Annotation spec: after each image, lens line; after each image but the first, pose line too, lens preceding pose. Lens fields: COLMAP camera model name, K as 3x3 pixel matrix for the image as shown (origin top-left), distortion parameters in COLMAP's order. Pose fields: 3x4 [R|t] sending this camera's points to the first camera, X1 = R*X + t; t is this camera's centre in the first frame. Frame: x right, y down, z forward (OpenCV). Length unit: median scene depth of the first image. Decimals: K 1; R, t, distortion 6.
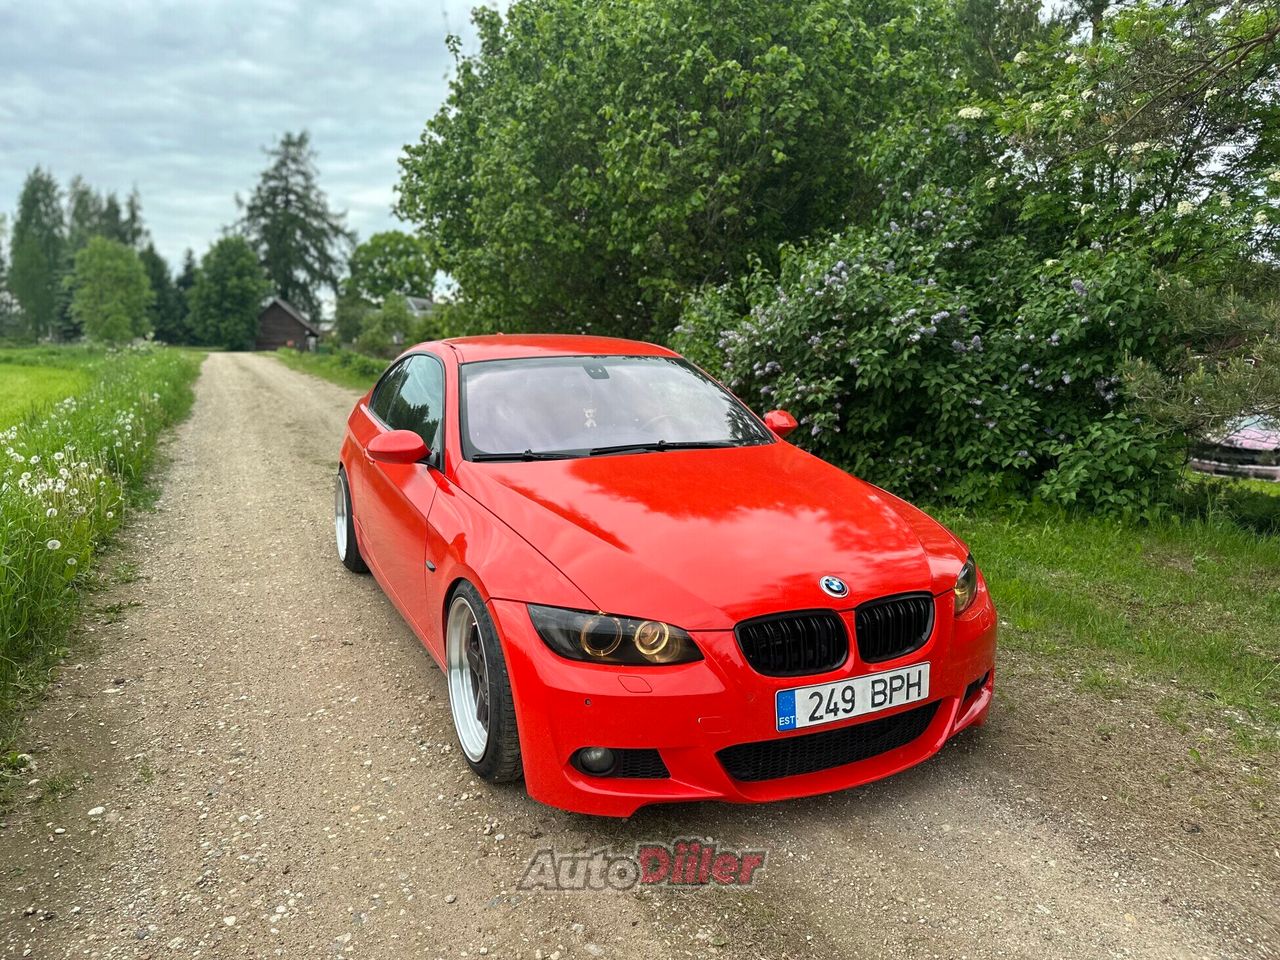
lens RADIAL K [[898.5, 0, 641.0], [0, 898.5, 516.7], [0, 0, 1]] dist [0.064063, -0.101681]
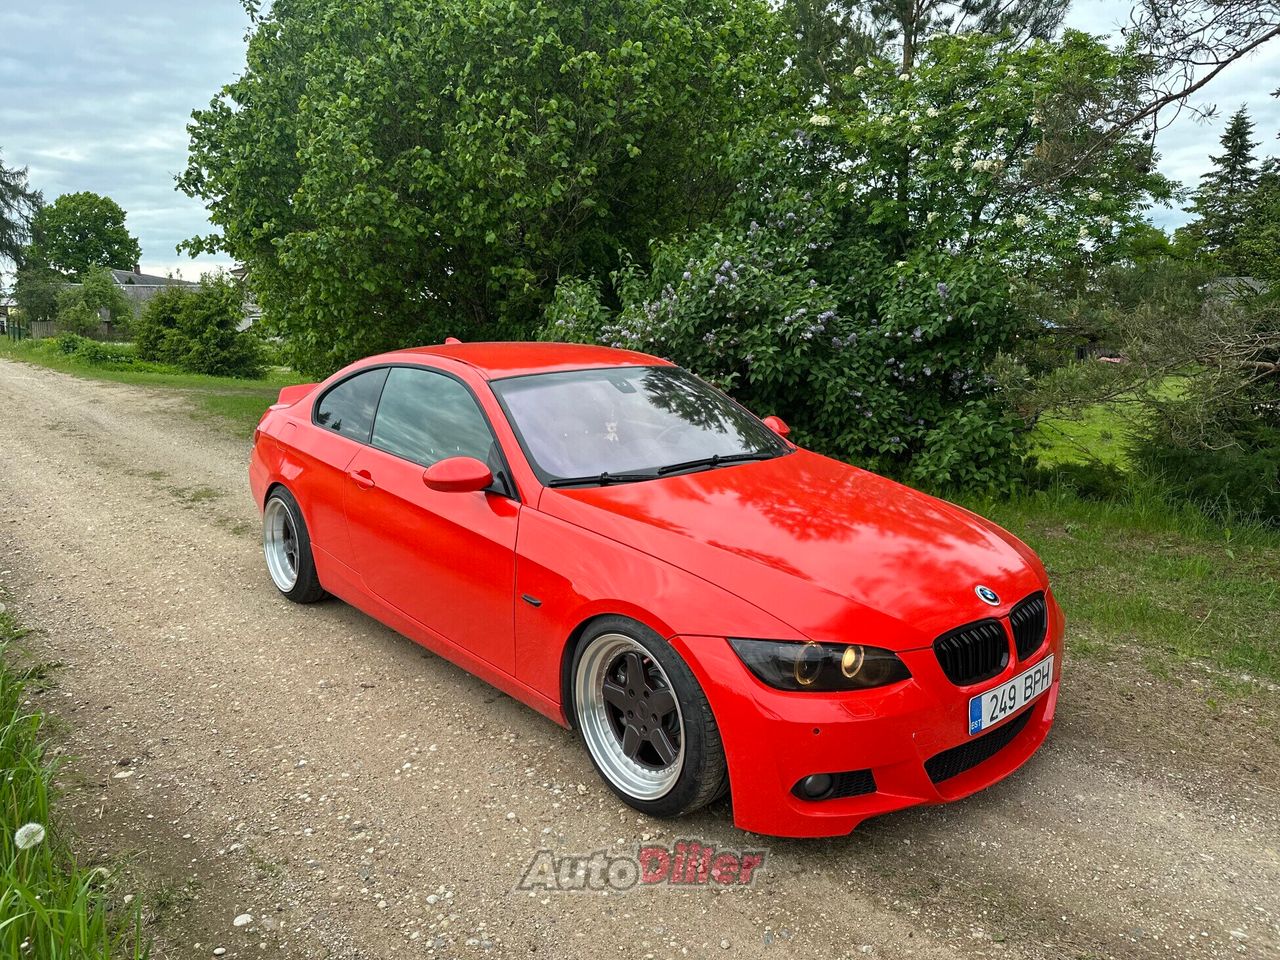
lens RADIAL K [[898.5, 0, 641.0], [0, 898.5, 516.7], [0, 0, 1]] dist [0.064063, -0.101681]
pose [[0.959367, -0.062998, 0.275040, -0.180202], [0.055530, 0.997848, 0.034866, -0.029878], [-0.276645, -0.018176, 0.960800, 0.022112]]
